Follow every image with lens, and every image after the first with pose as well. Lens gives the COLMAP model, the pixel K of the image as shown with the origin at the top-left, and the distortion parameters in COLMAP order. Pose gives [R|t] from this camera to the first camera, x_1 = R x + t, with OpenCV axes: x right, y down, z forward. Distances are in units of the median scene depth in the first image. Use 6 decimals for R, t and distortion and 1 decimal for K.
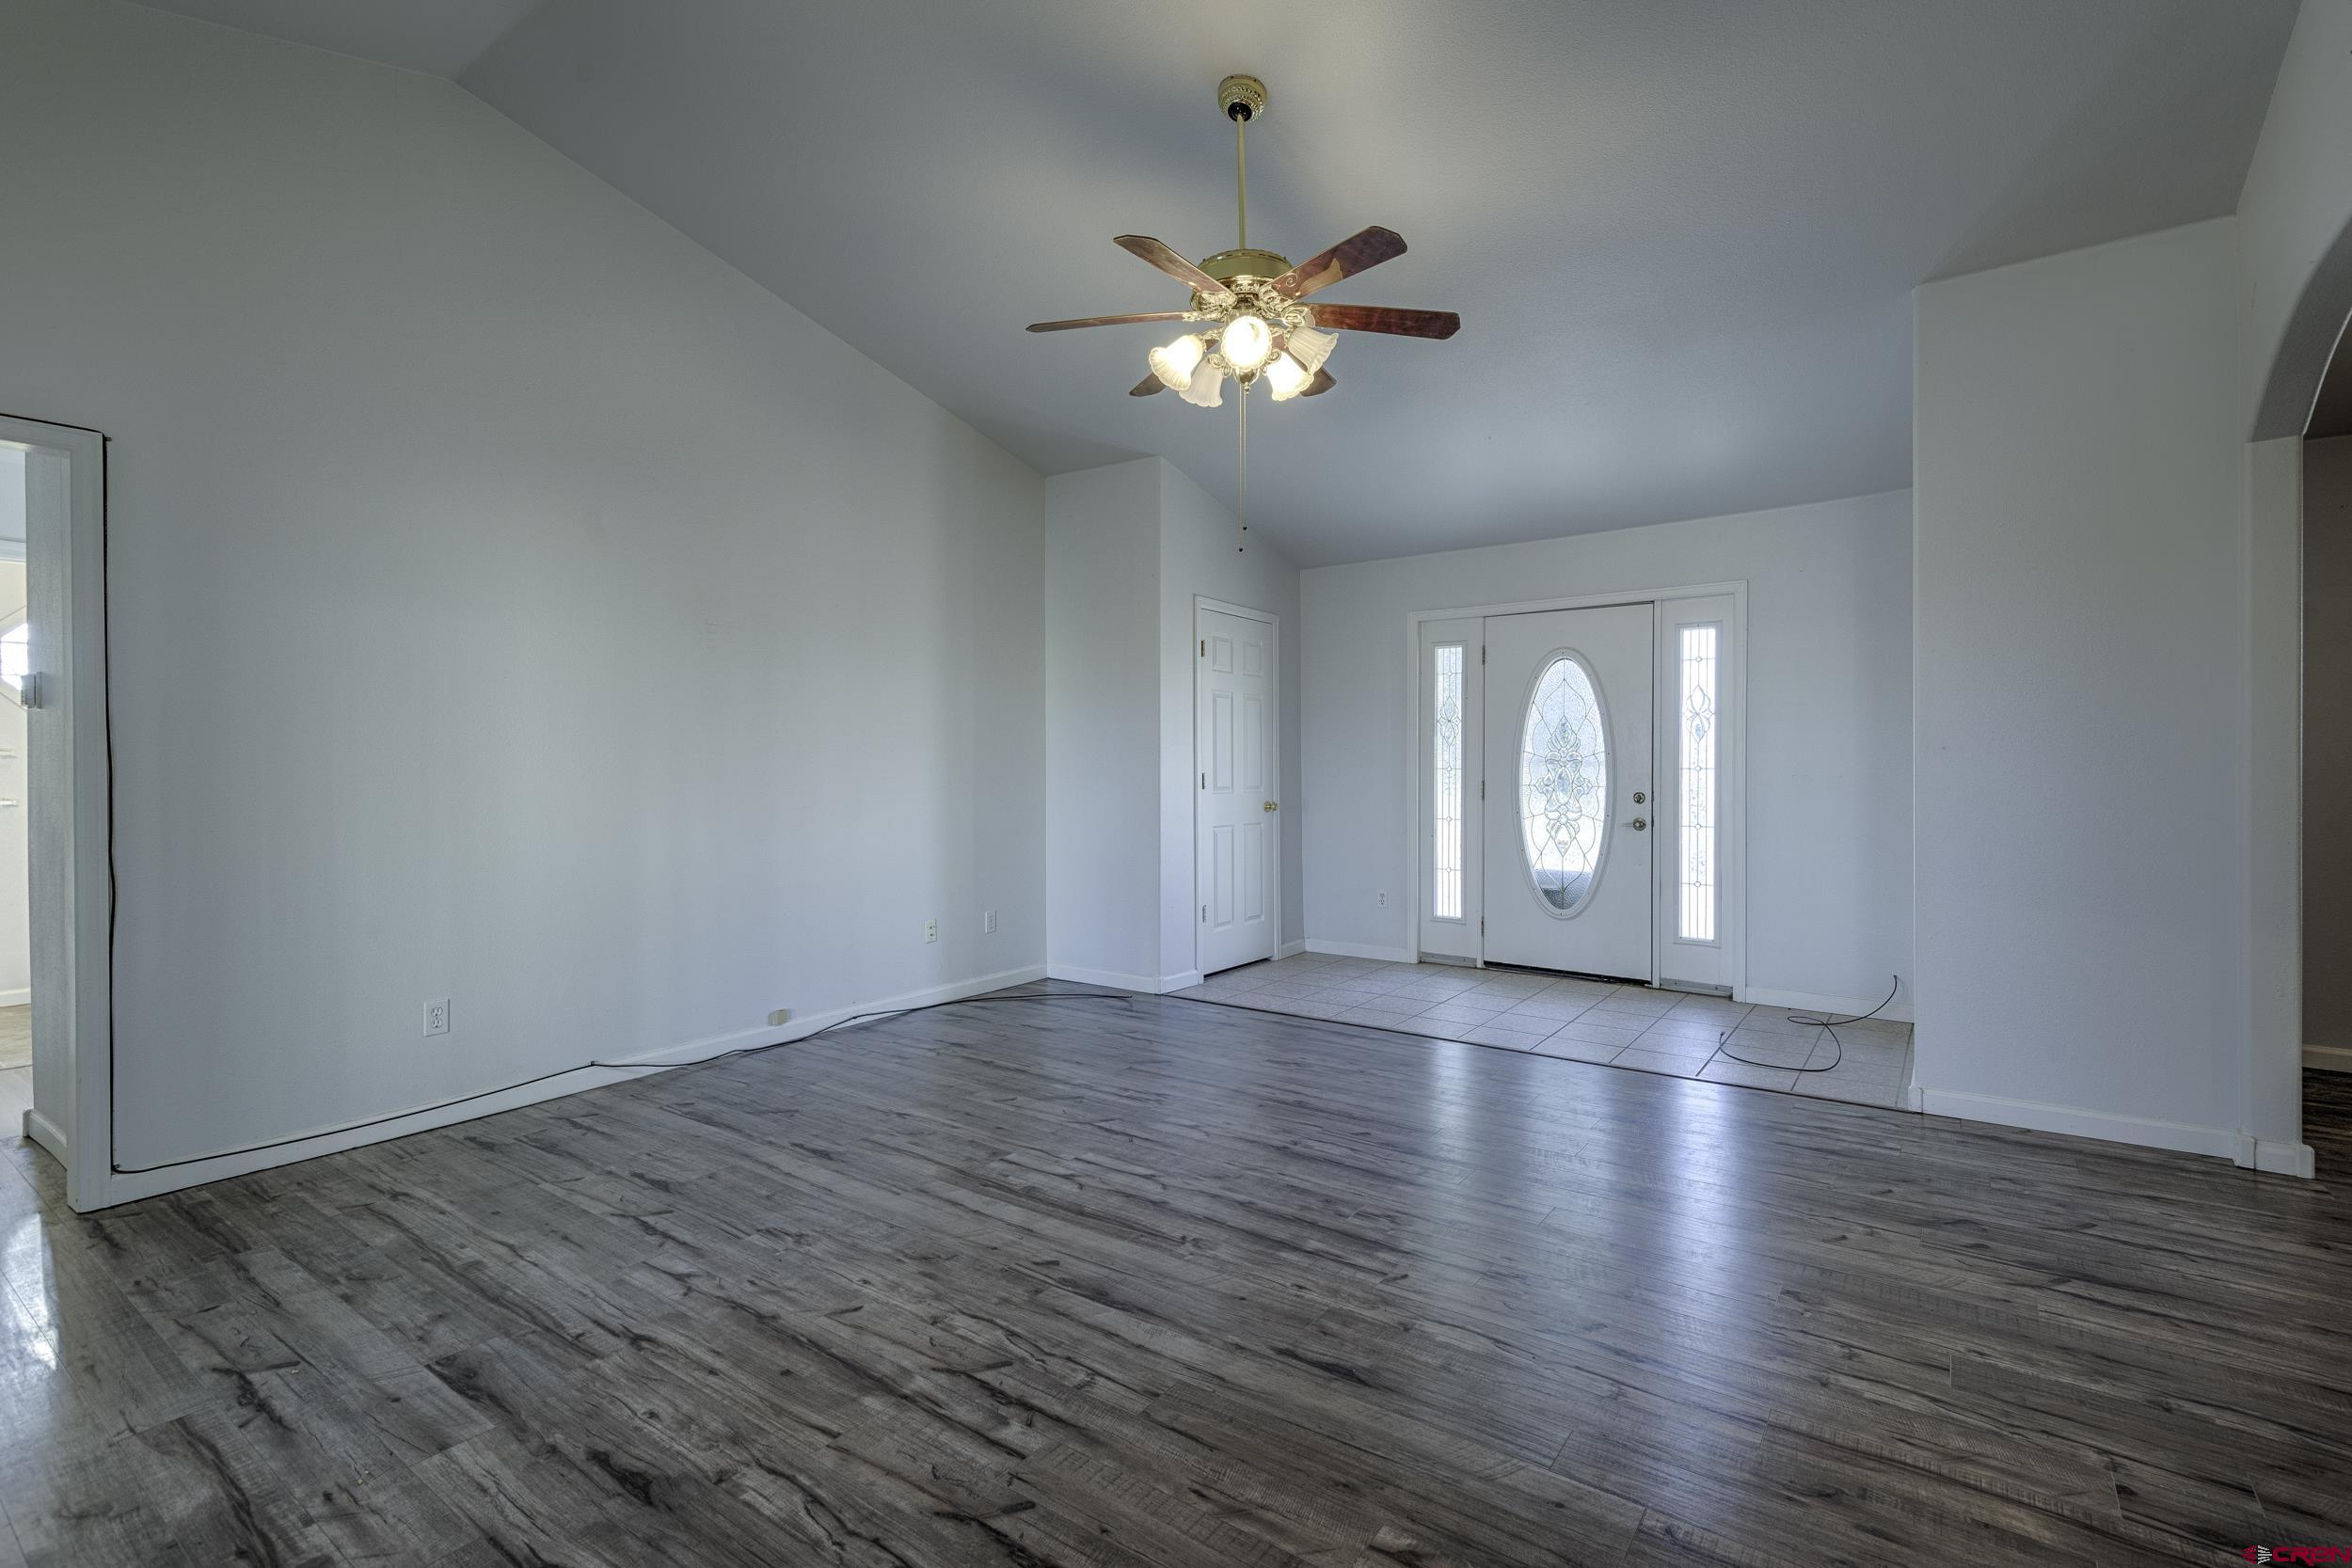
lens RADIAL K [[1065.2, 0, 1193.1], [0, 1065.2, 758.8], [0, 0, 1]] dist [0.030489, -0.014582]
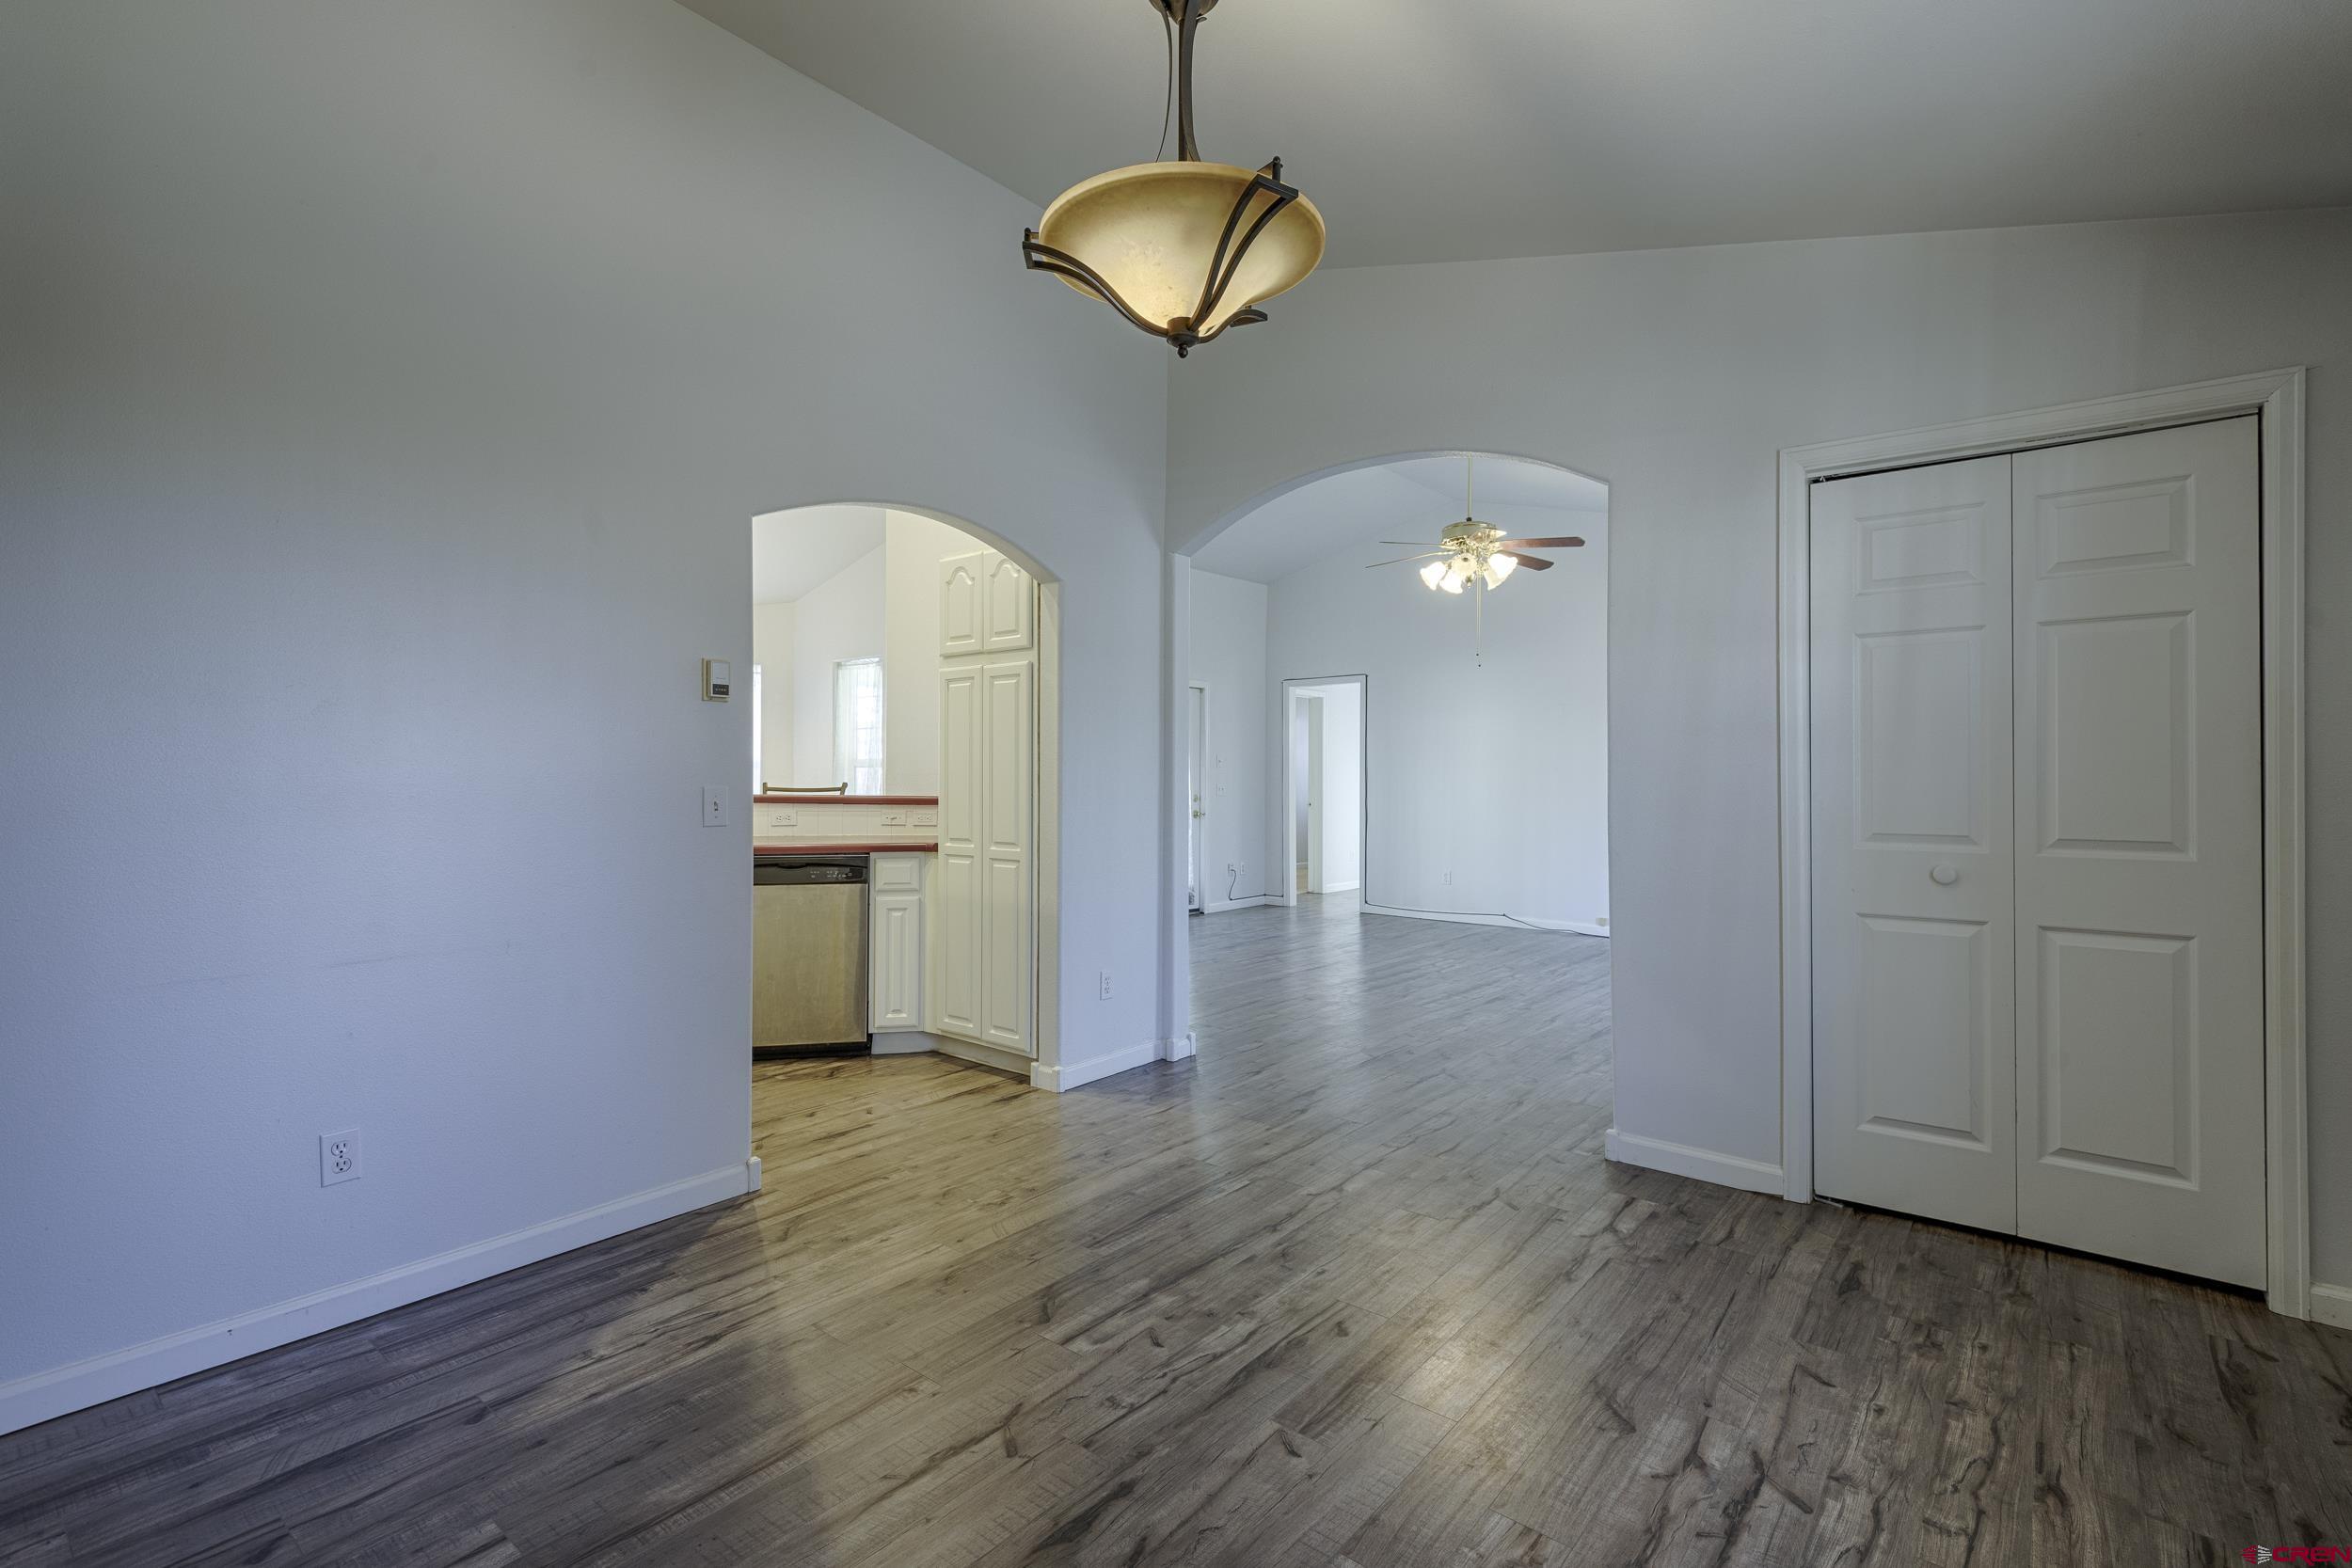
lens RADIAL K [[1065.2, 0, 1202.5], [0, 1065.2, 789.0], [0, 0, 1]] dist [0.030489, -0.014582]
pose [[-0.050868, 0.012708, -0.998625, 1.652114], [-0.006521, 0.999893, 0.013056, 0.002094], [0.998684, 0.007176, -0.050779, 0.499948]]
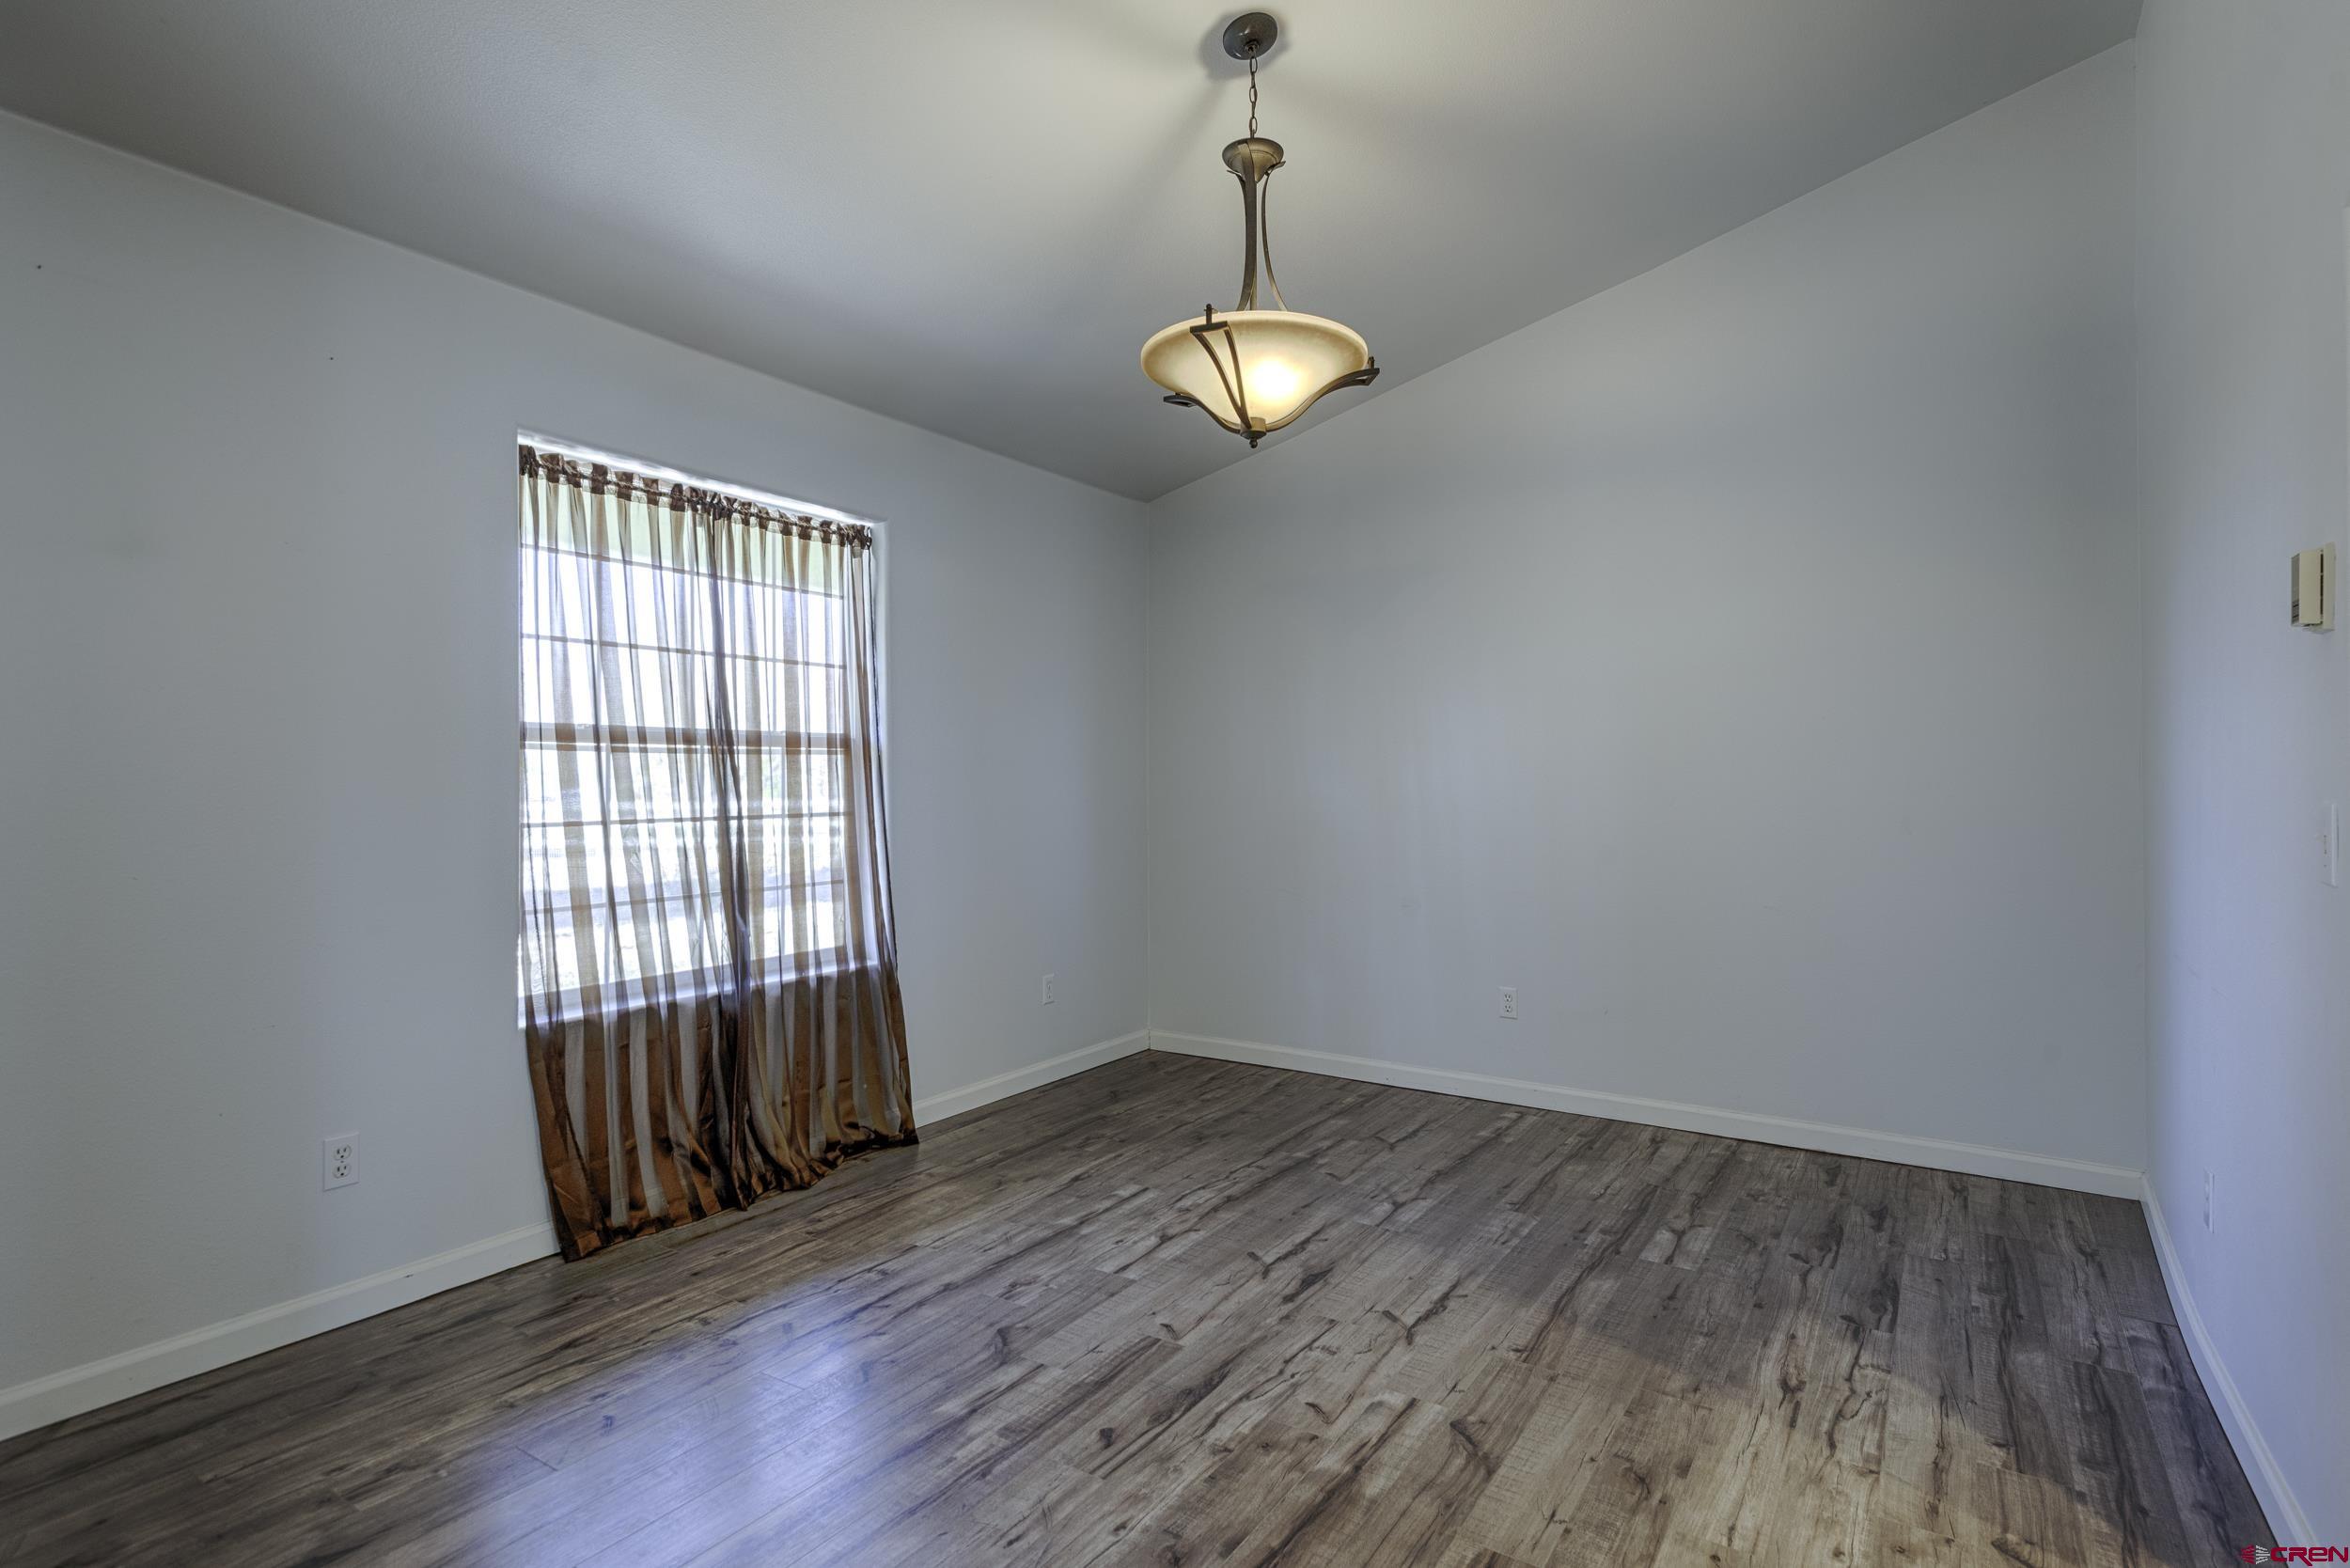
lens RADIAL K [[1145.9, 0, 1191.3], [0, 1145.9, 779.6], [0, 0, 1]] dist [0.007894, -0.002150]
pose [[-0.043939, -0.000362, 0.999034, 0.546370], [0.006277, 0.999980, 0.000639, 0.001322], [-0.999015, 0.006299, -0.043936, 0.530272]]
